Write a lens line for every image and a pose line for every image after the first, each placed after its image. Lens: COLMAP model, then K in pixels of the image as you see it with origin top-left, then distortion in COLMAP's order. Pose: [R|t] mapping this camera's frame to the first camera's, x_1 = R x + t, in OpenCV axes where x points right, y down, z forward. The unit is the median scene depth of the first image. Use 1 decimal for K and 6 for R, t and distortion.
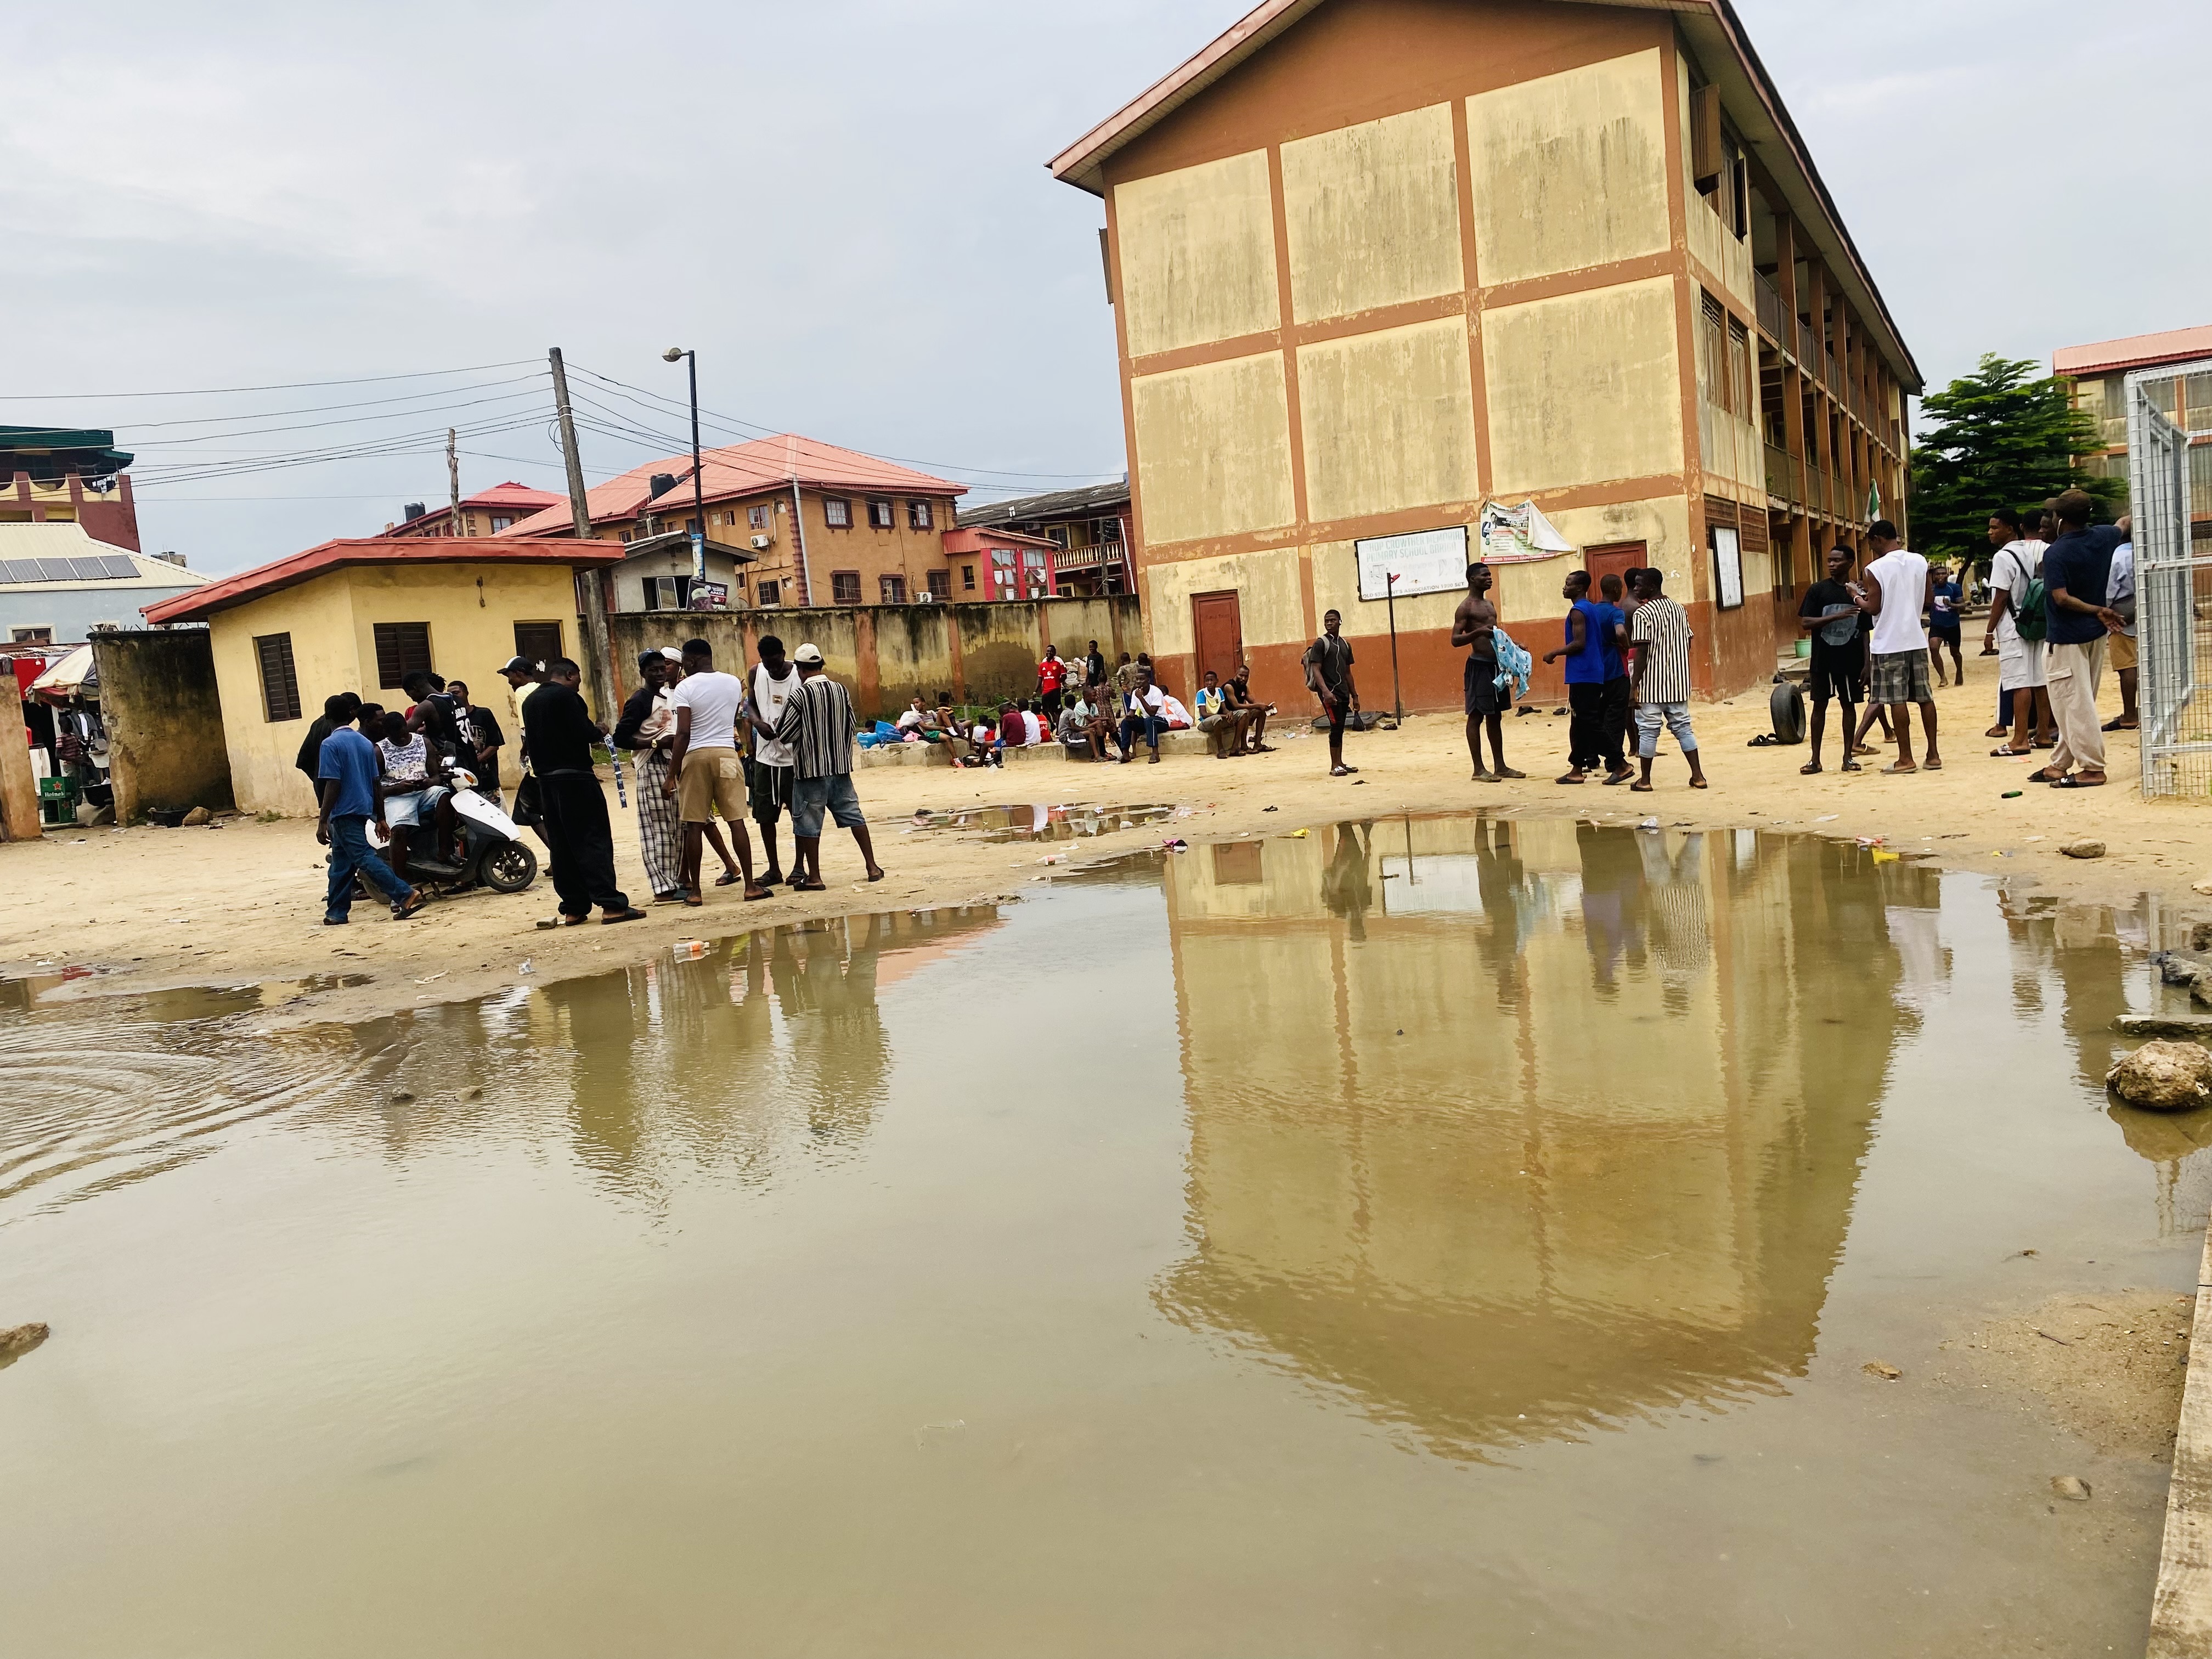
lens RADIAL K [[1723.5, 0, 1066.5], [0, 1723.5, 840.7], [0, 0, 1]] dist [0.135280, -0.366043]
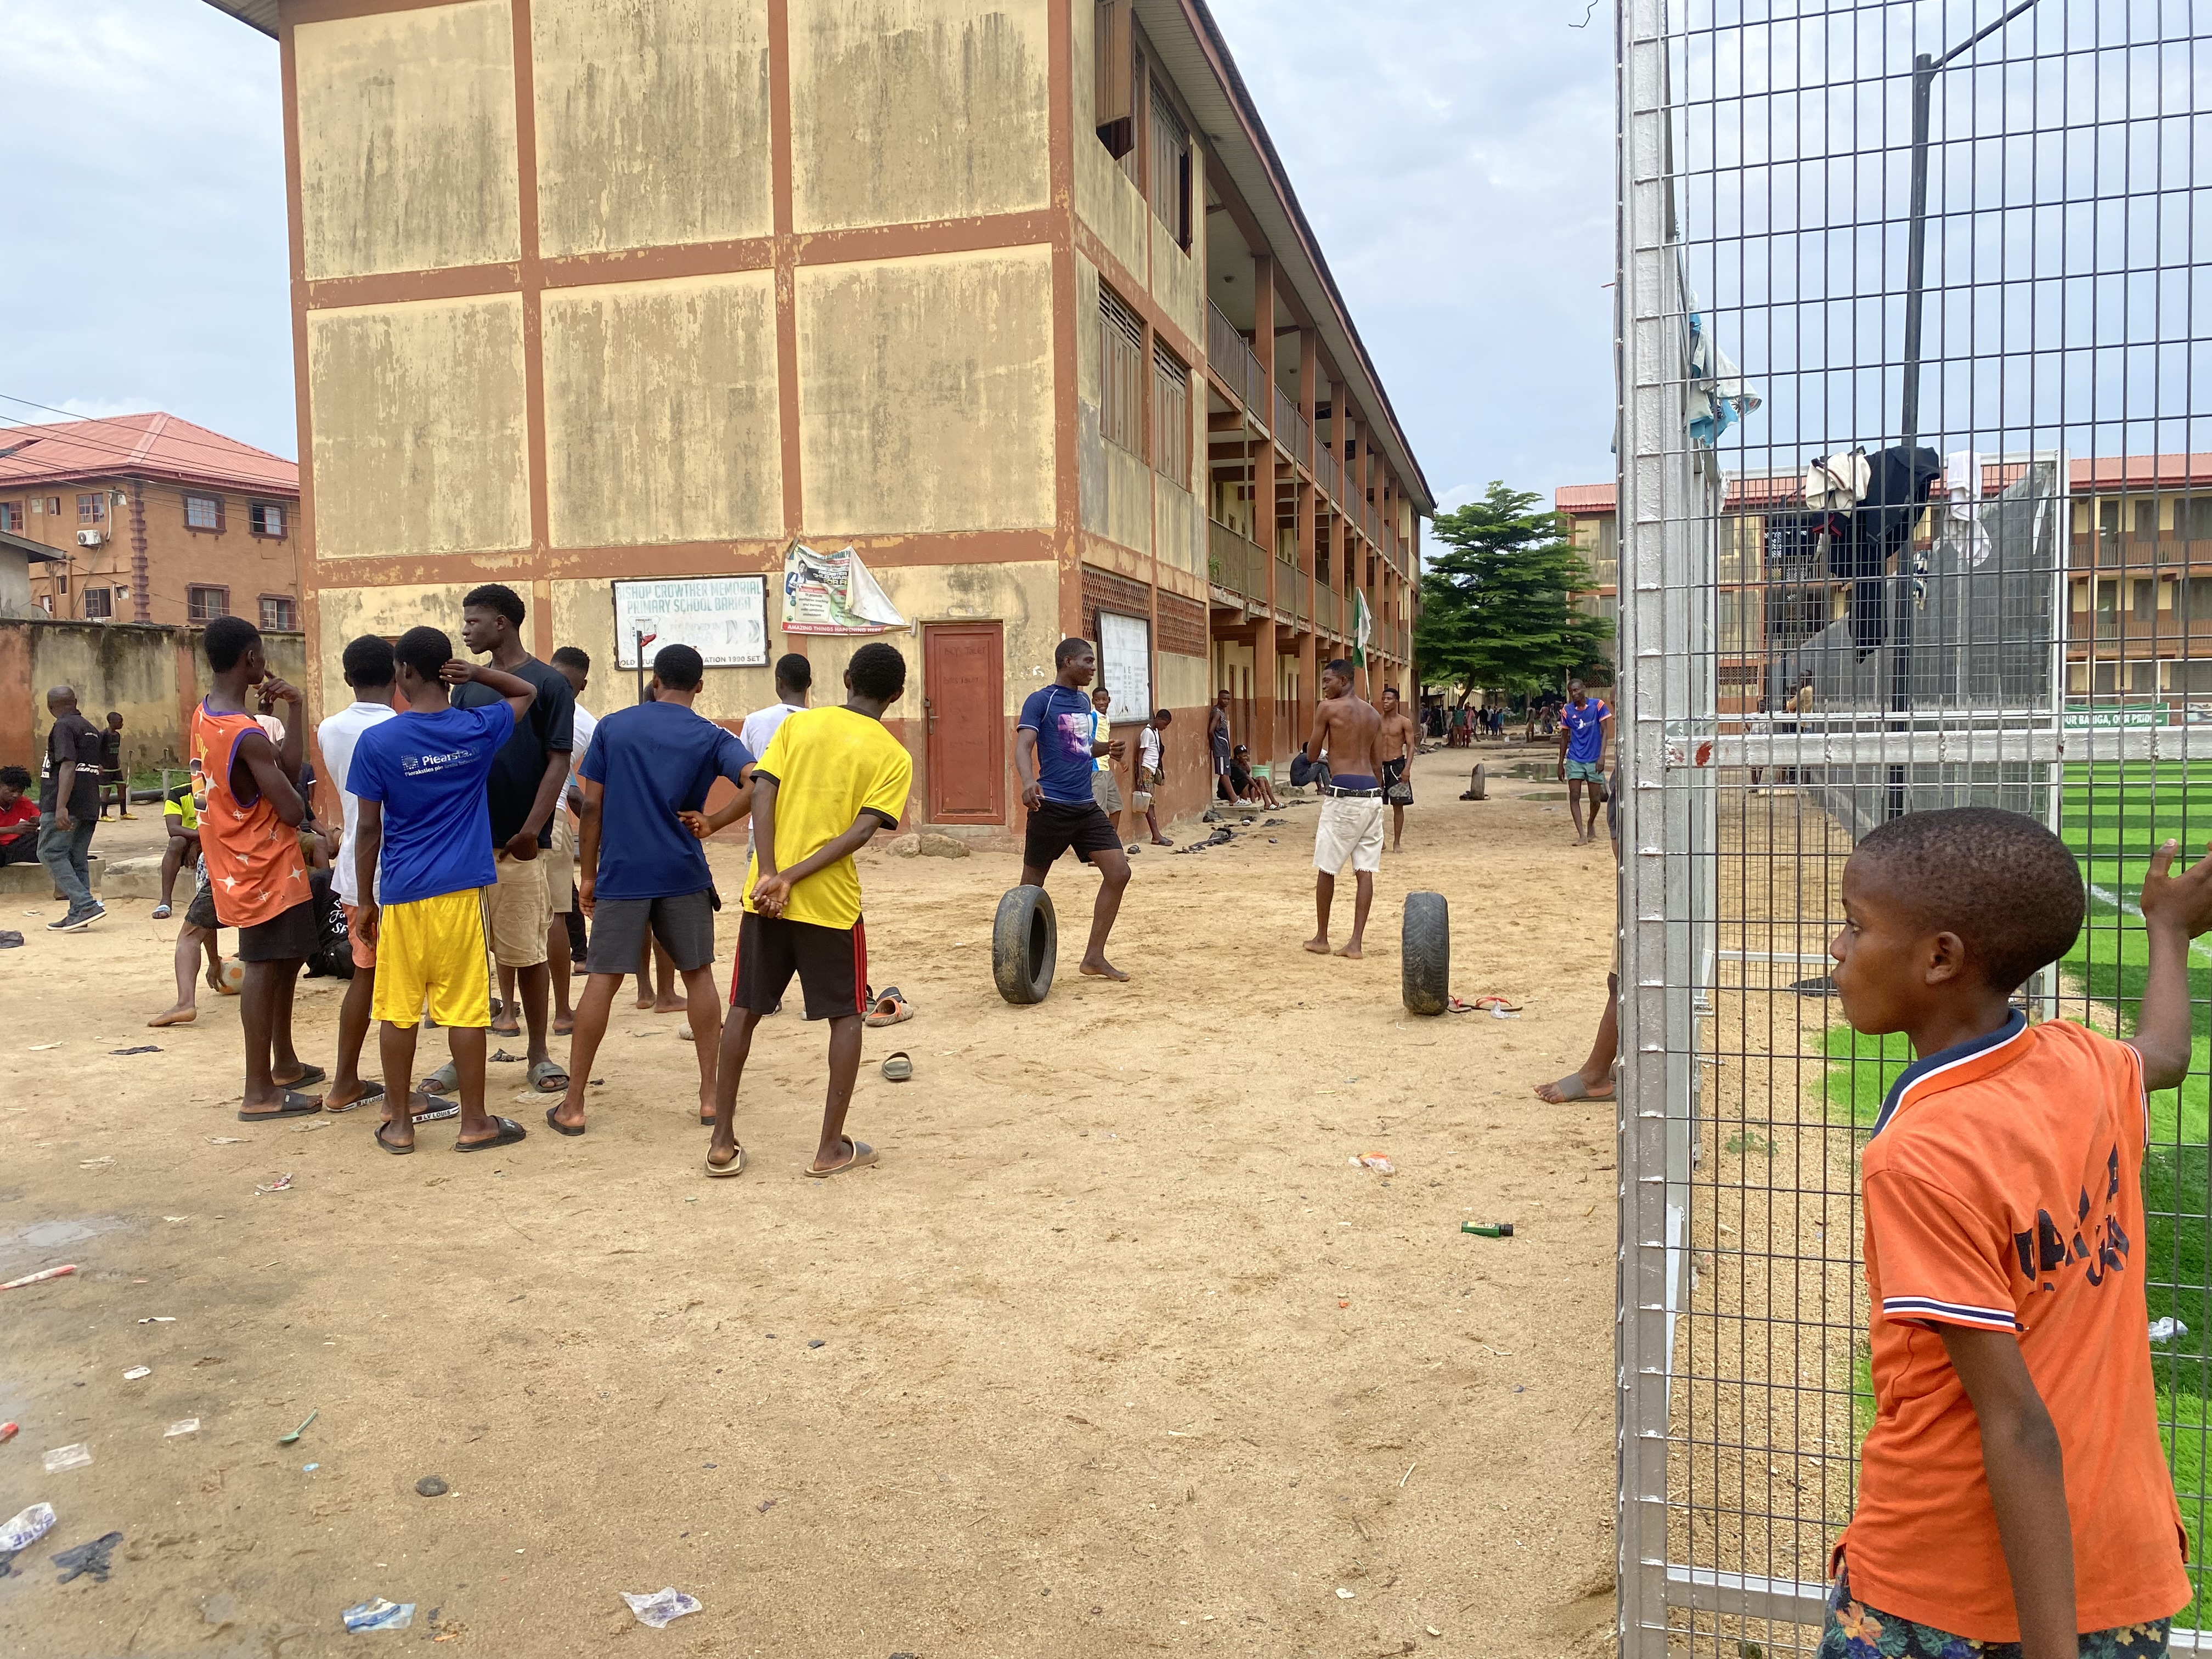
lens RADIAL K [[1689.4, 0, 1106.0], [0, 1689.4, 829.5], [0, 0, 1]] dist [0.043082, -0.100770]
pose [[0.964601, 0.064725, 0.255647, 0.187820], [-0.052666, 0.997165, -0.053744, -0.050347], [-0.258401, 0.038378, 0.965275, 0.312482]]
